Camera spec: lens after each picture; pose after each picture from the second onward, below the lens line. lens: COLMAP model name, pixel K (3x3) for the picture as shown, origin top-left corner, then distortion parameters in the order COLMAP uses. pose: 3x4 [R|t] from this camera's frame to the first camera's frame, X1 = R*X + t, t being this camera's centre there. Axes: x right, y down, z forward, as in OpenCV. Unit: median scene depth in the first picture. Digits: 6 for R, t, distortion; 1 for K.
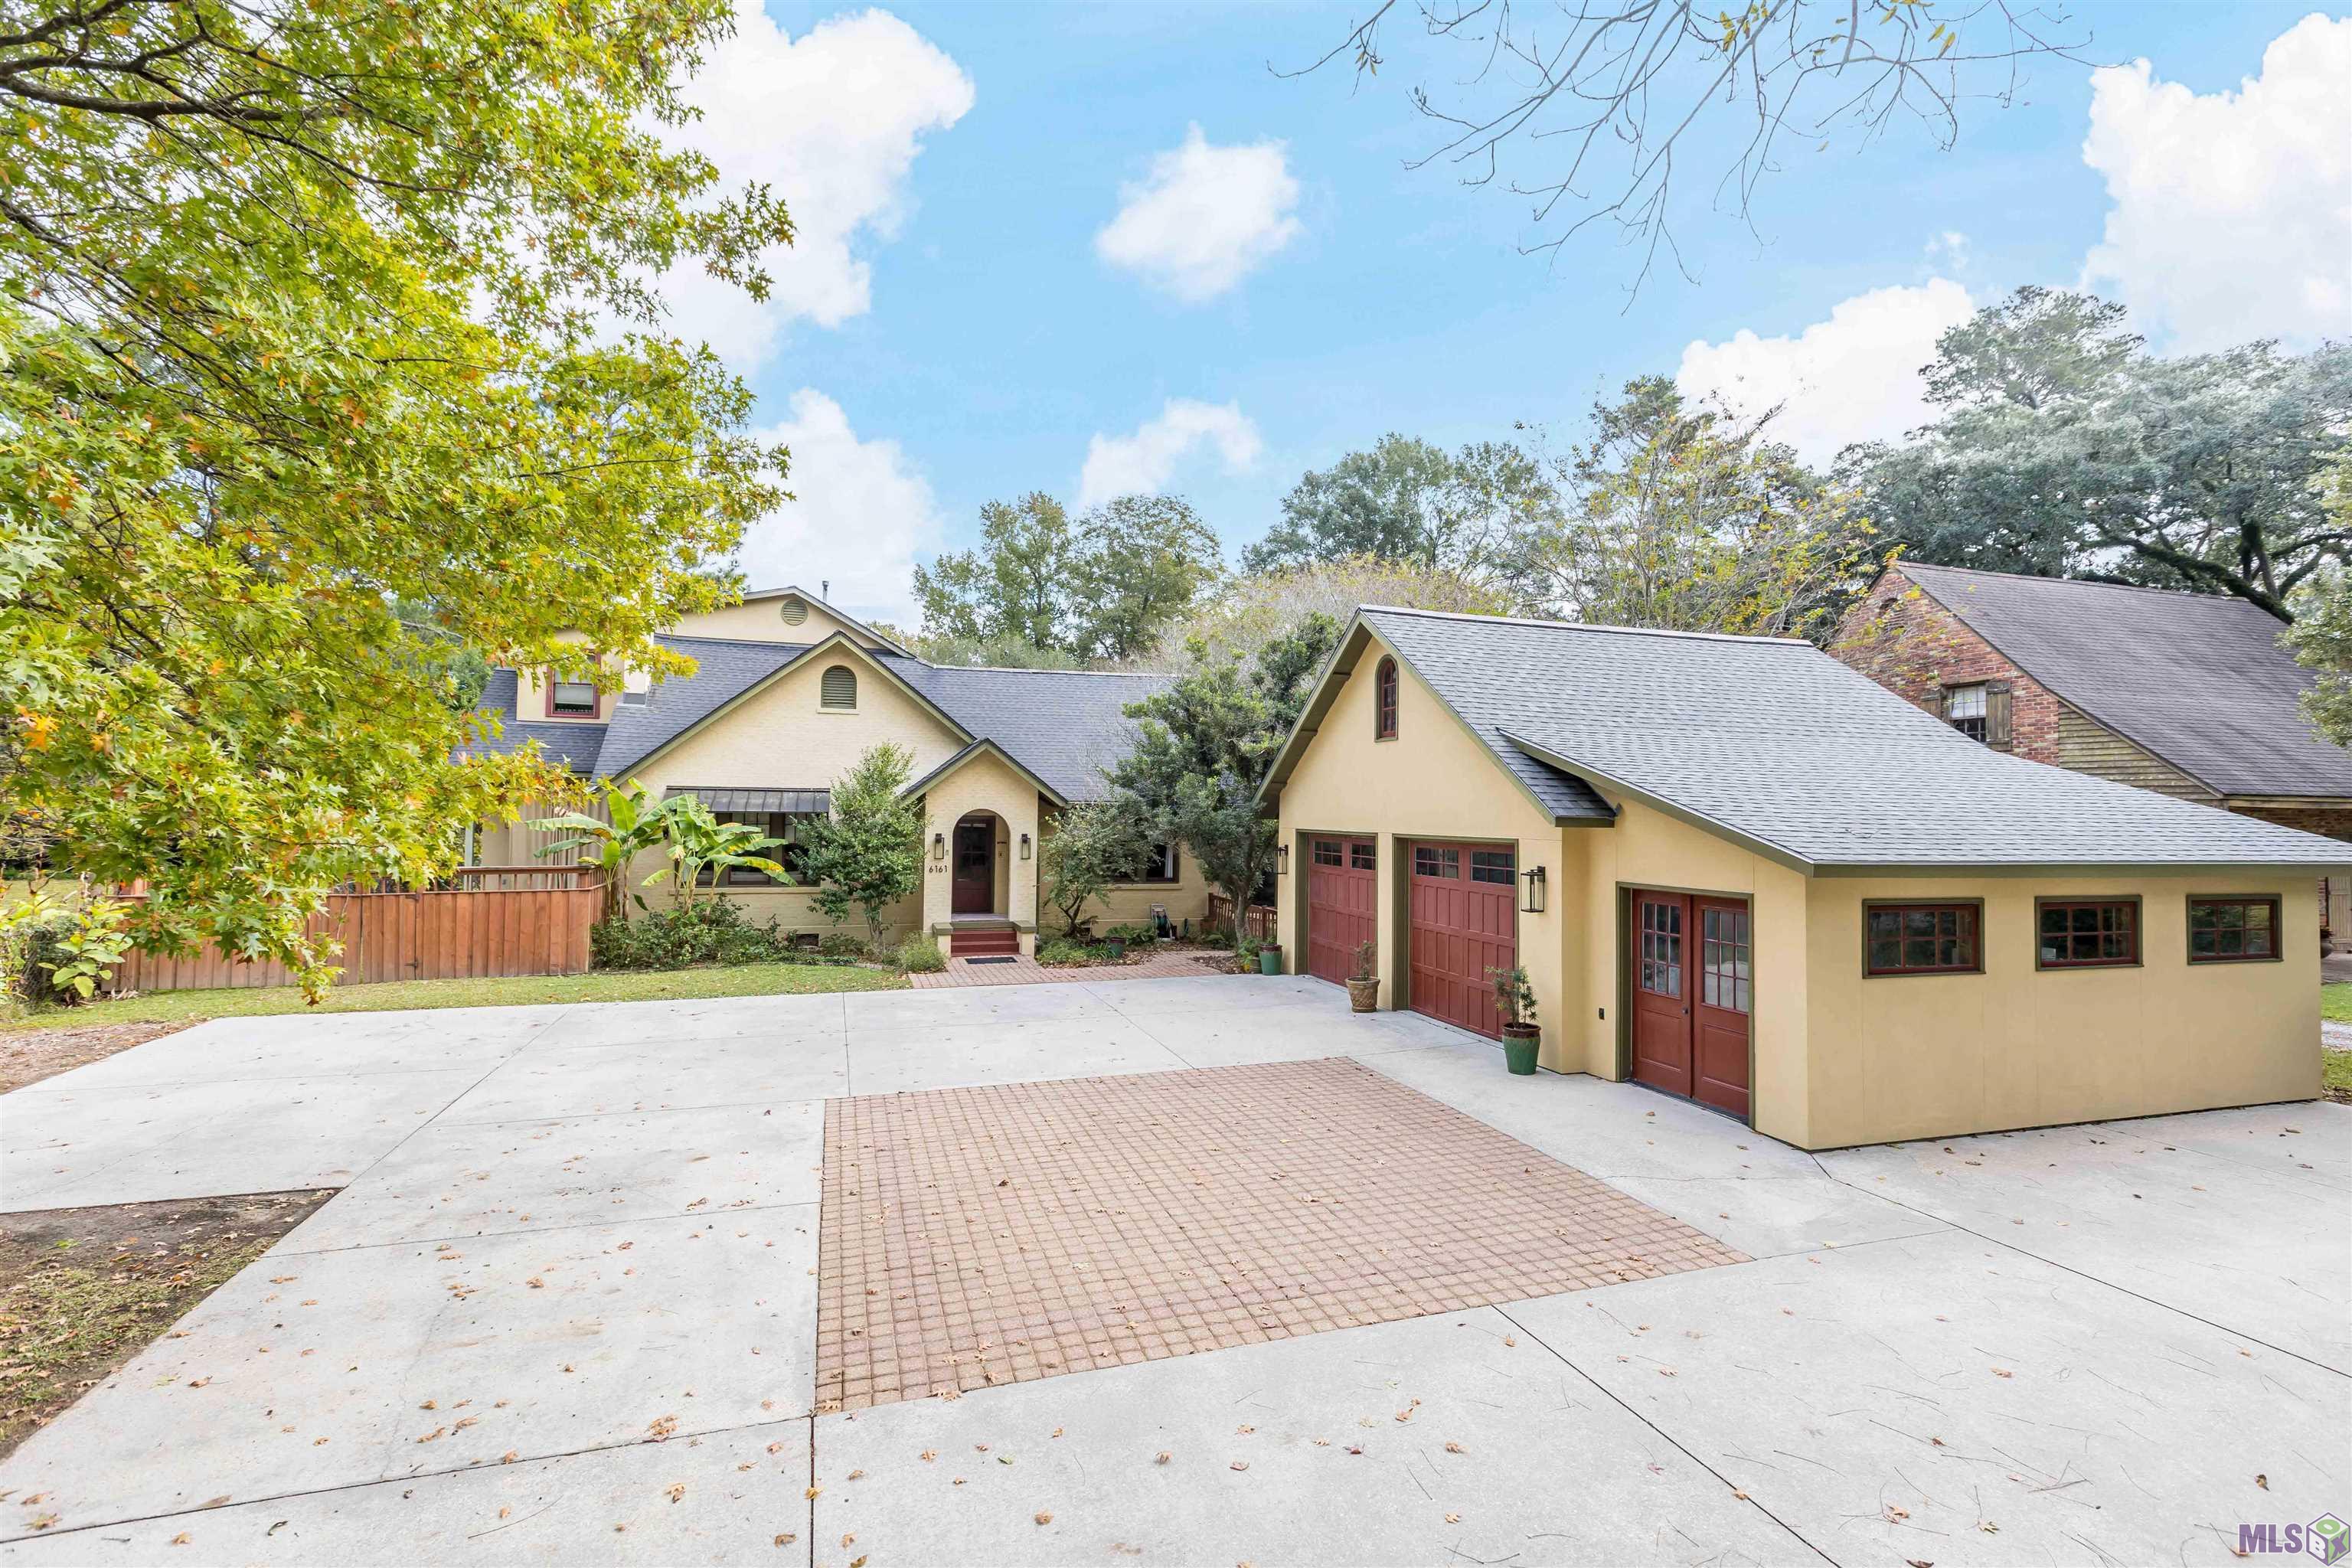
lens RADIAL K [[1062.3, 0, 1173.4], [0, 1062.3, 790.1], [0, 0, 1]] dist [0.006308, 0.001562]
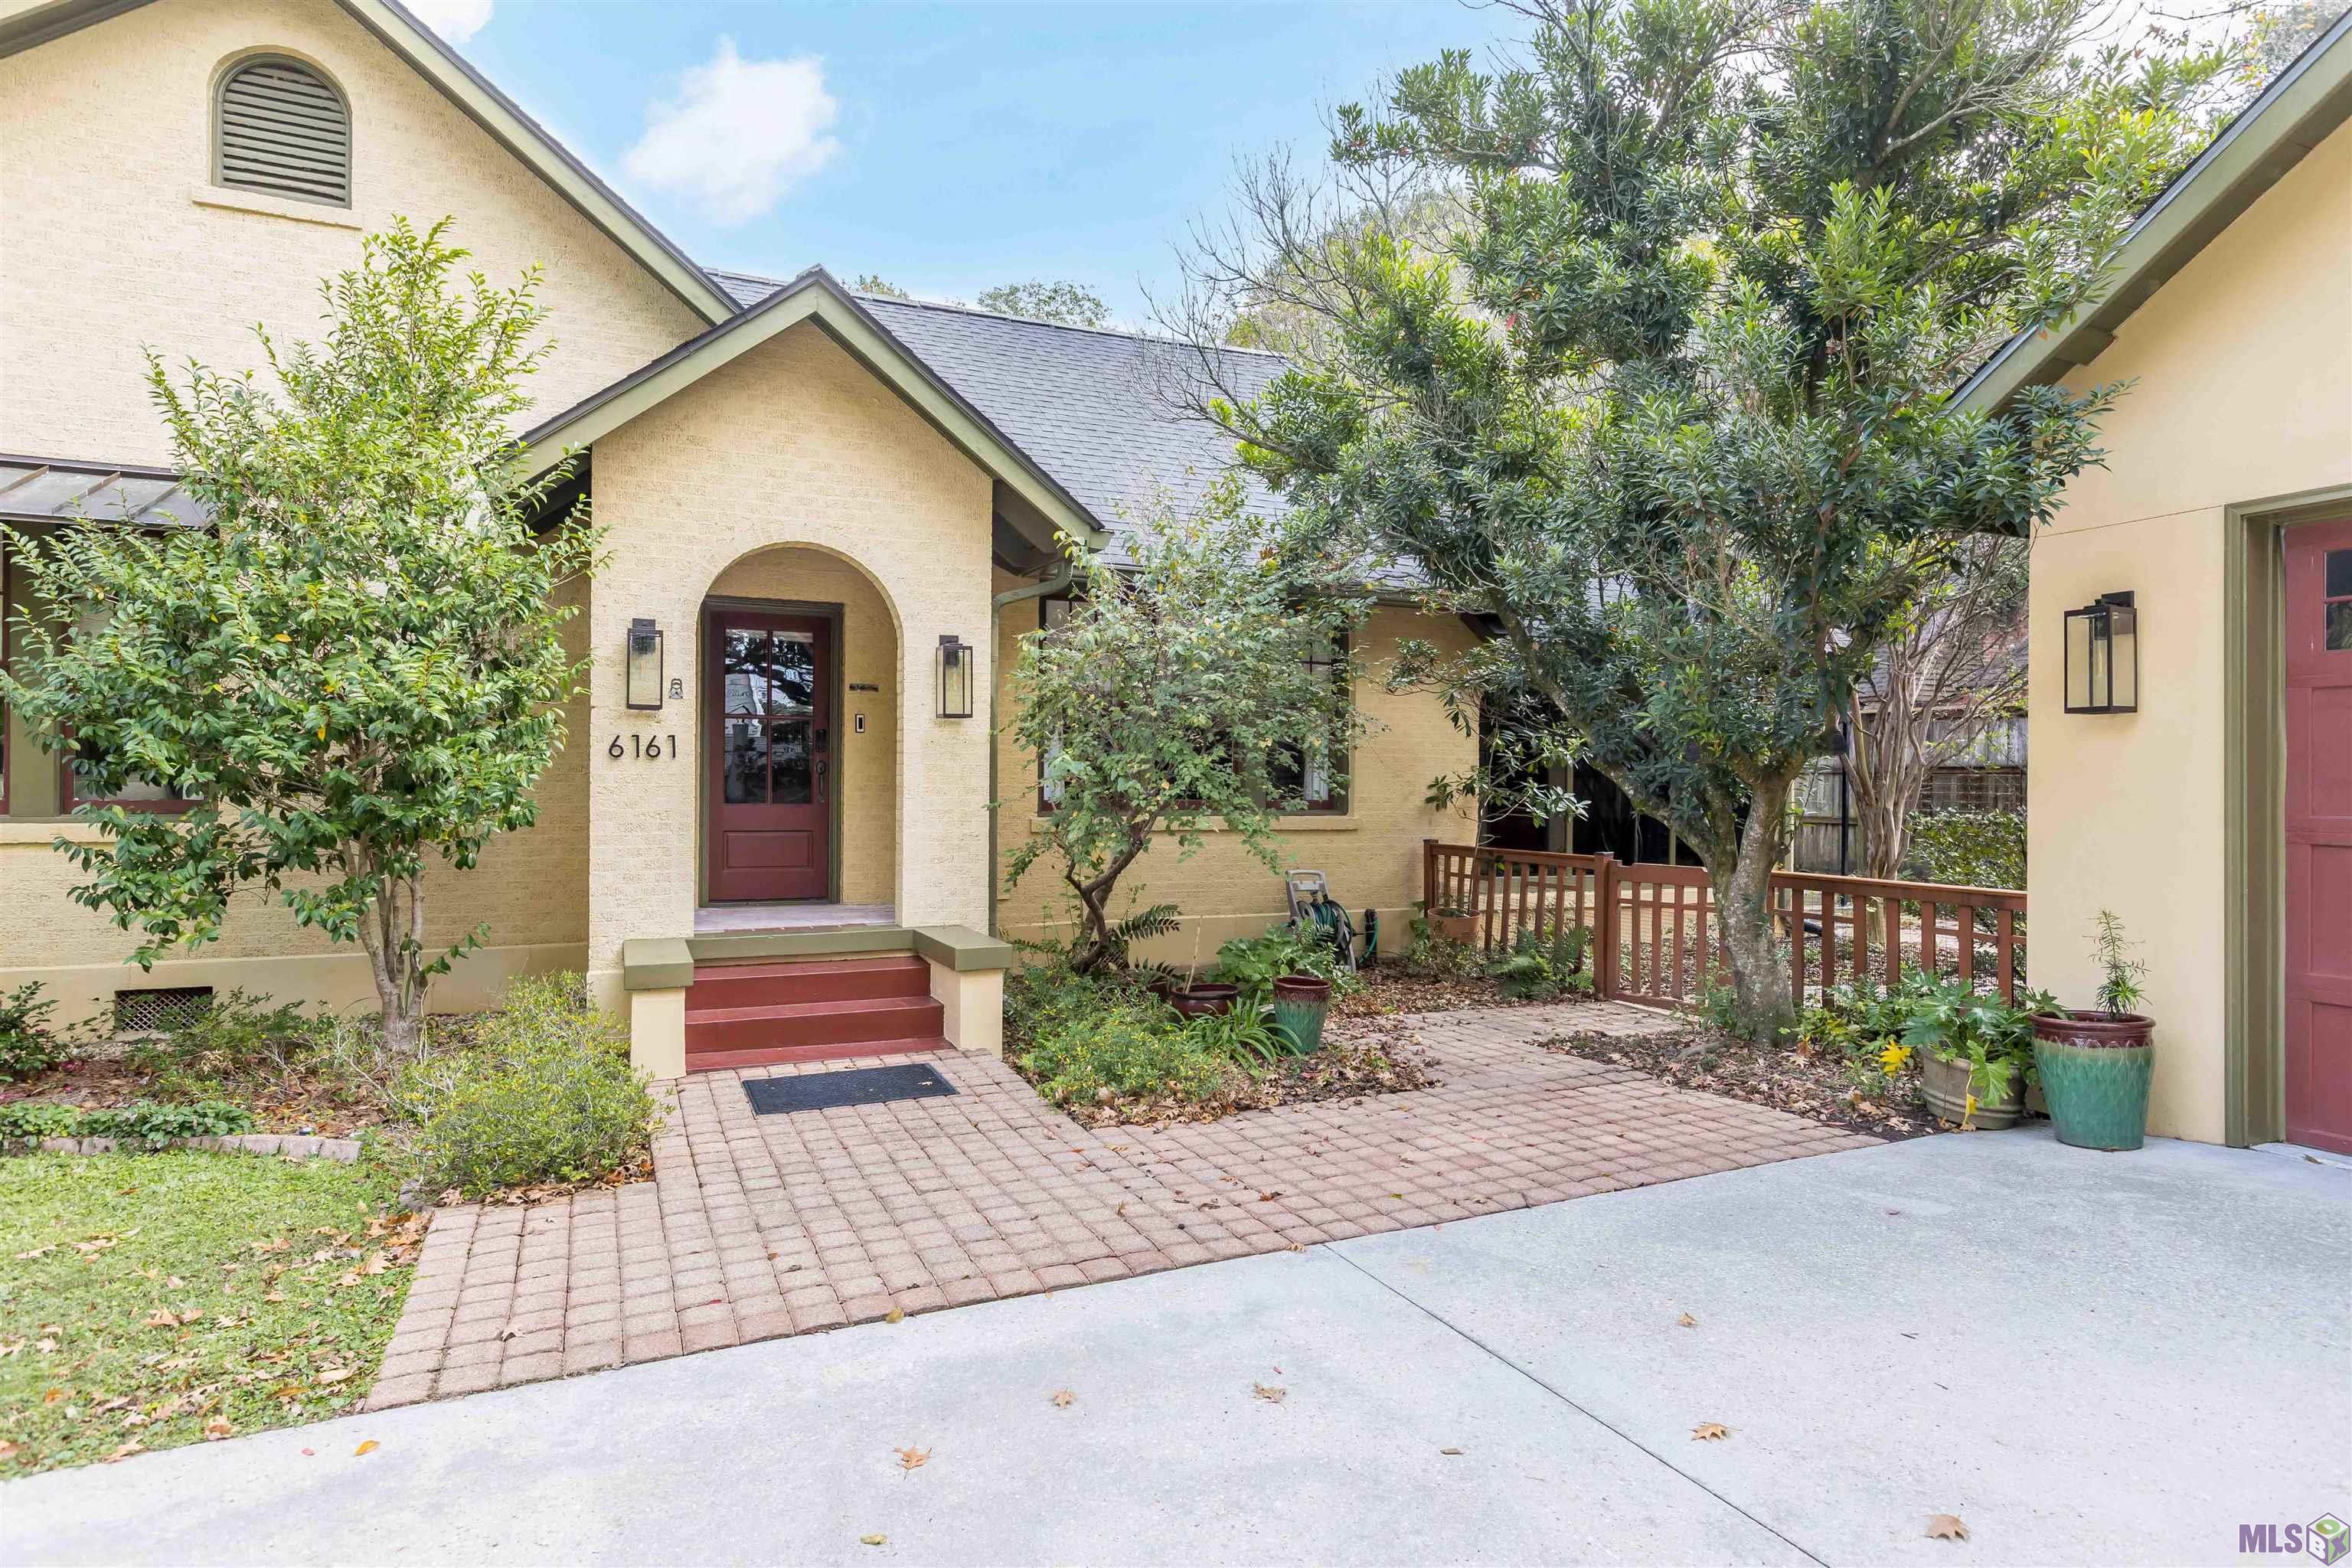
lens RADIAL K [[1206.5, 0, 1153.7], [0, 1206.5, 771.9], [0, 0, 1]] dist [0.001909, 0.000259]
pose [[0.993566, -0.005927, 0.113101, -0.126124], [0.005254, 0.999967, 0.006248, 0.080624], [-0.113134, -0.005614, 0.993564, 0.680010]]
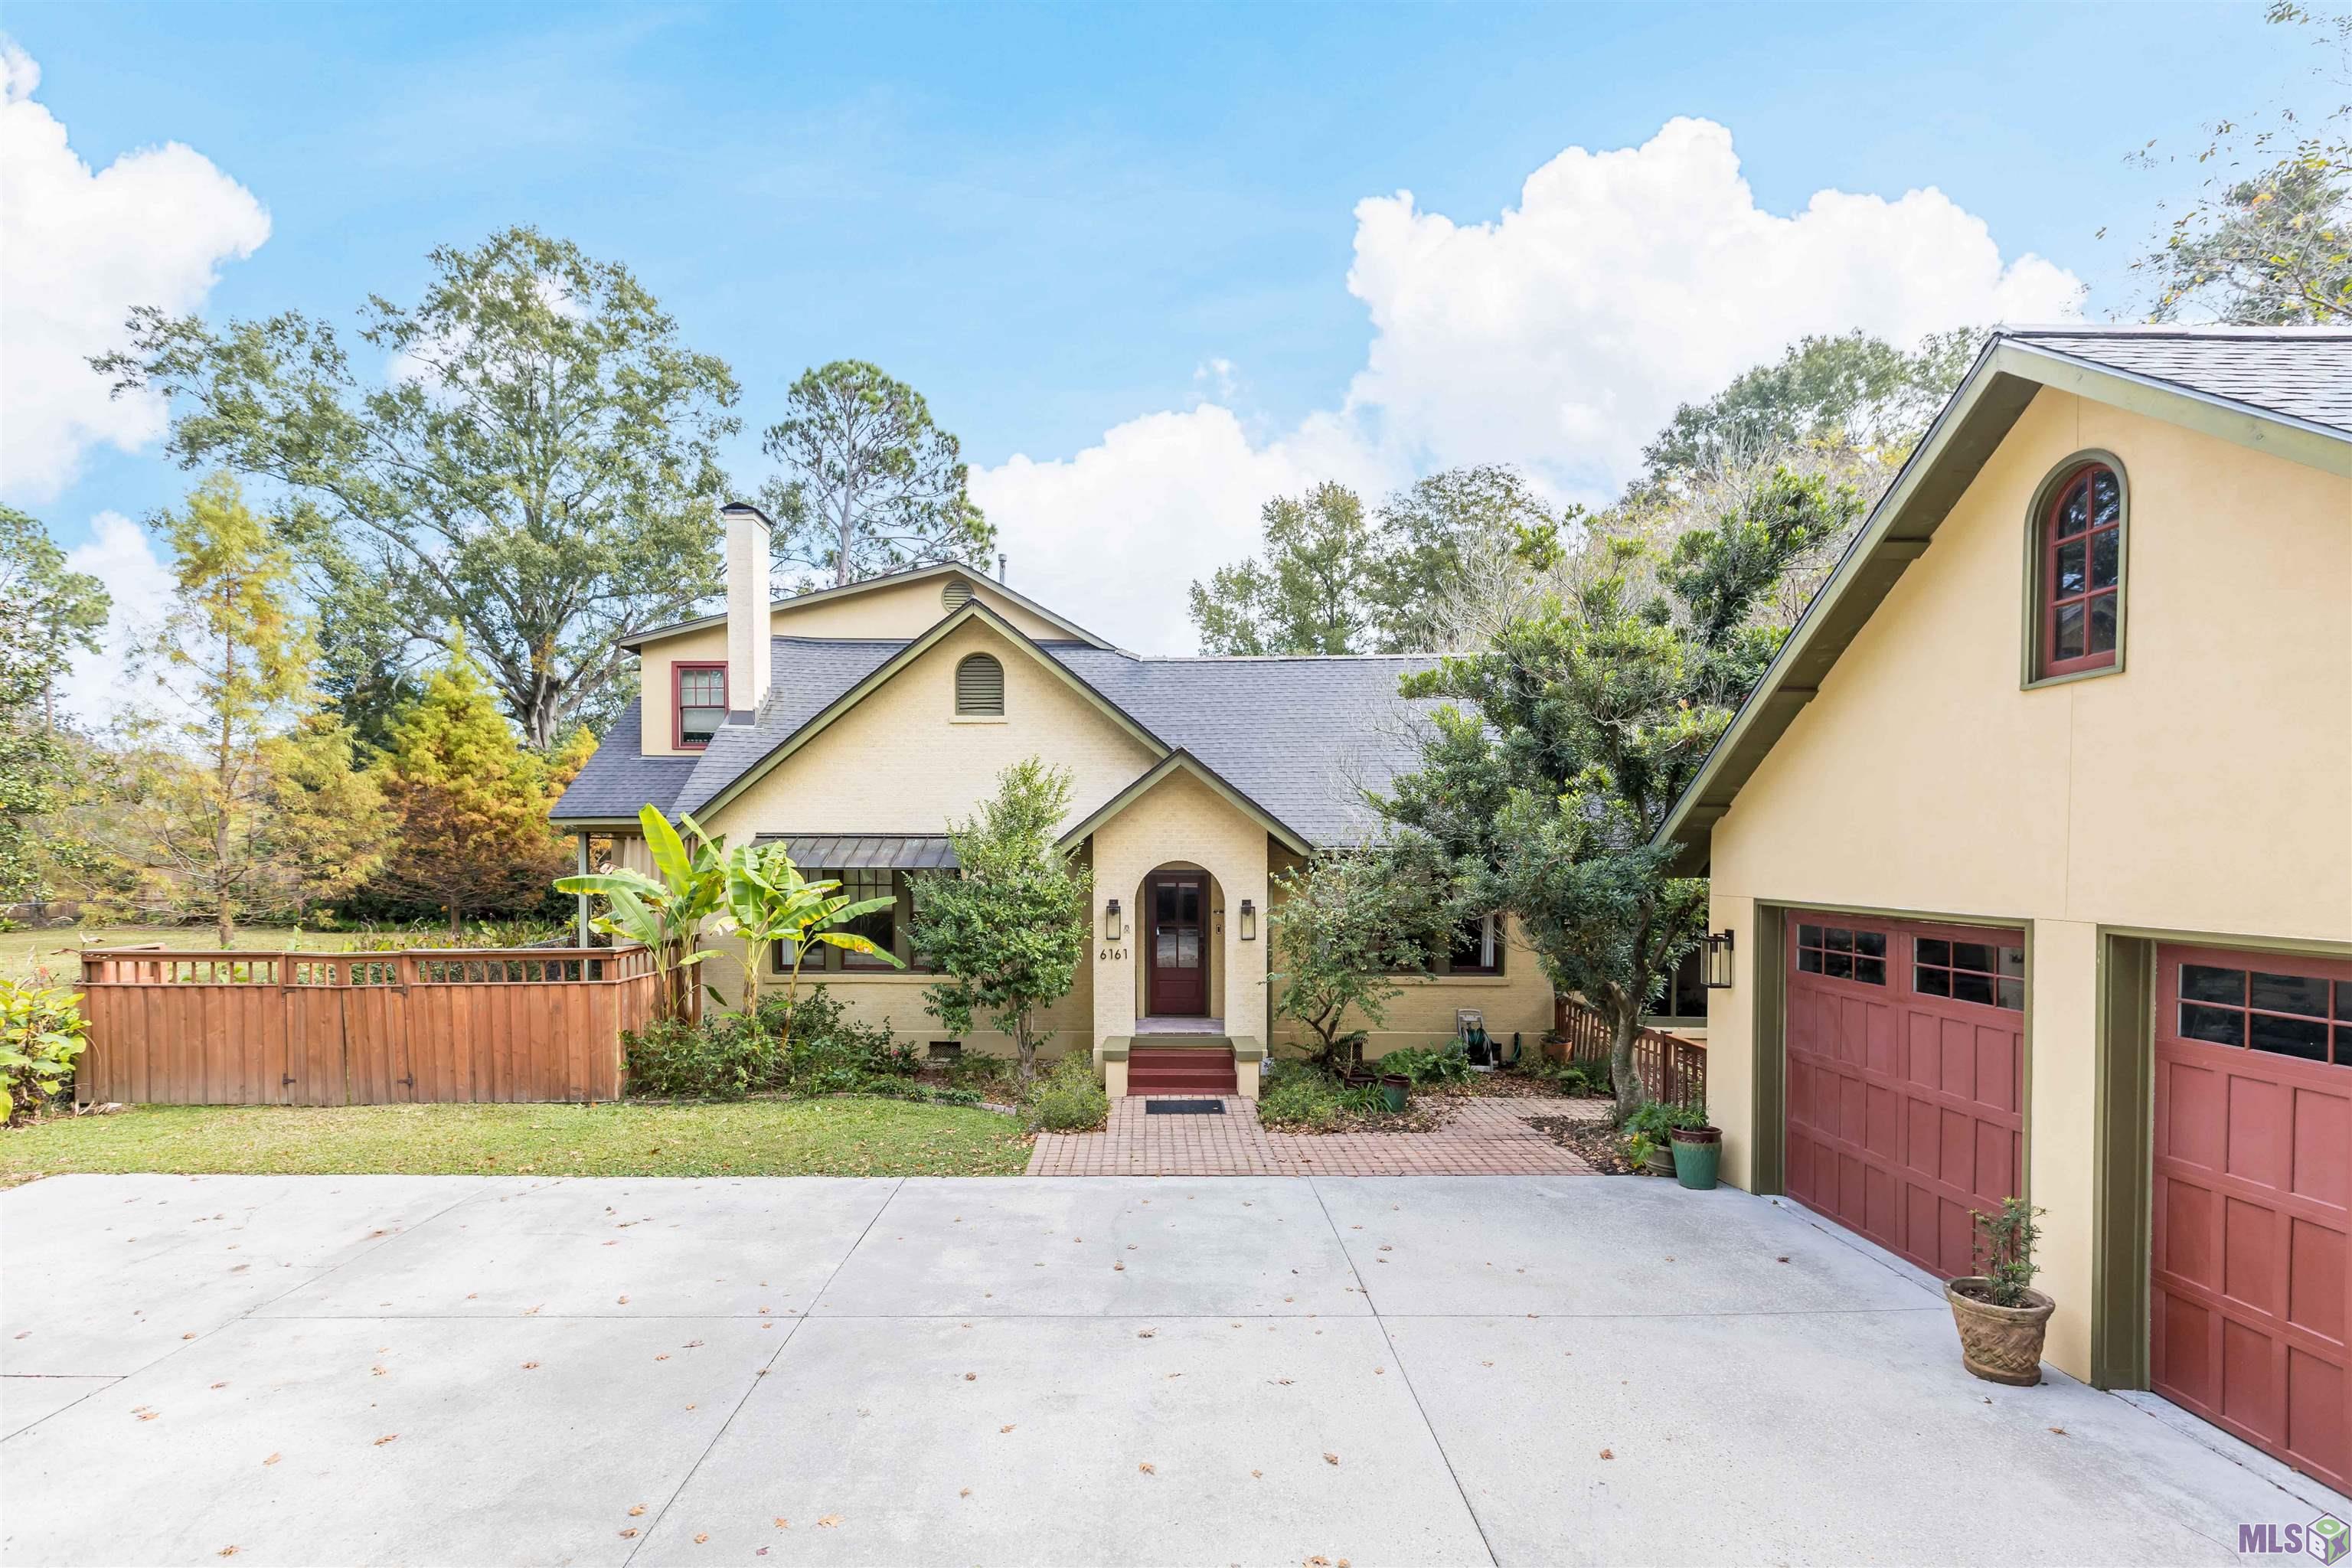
lens RADIAL K [[1062.3, 0, 1160.1], [0, 1062.3, 869.2], [0, 0, 1]] dist [0.006308, 0.001562]
pose [[0.952619, -0.006087, -0.304106, 0.003196], [0.016173, 0.999399, 0.030659, 0.003133], [0.303737, -0.034125, 0.952145, 0.396854]]
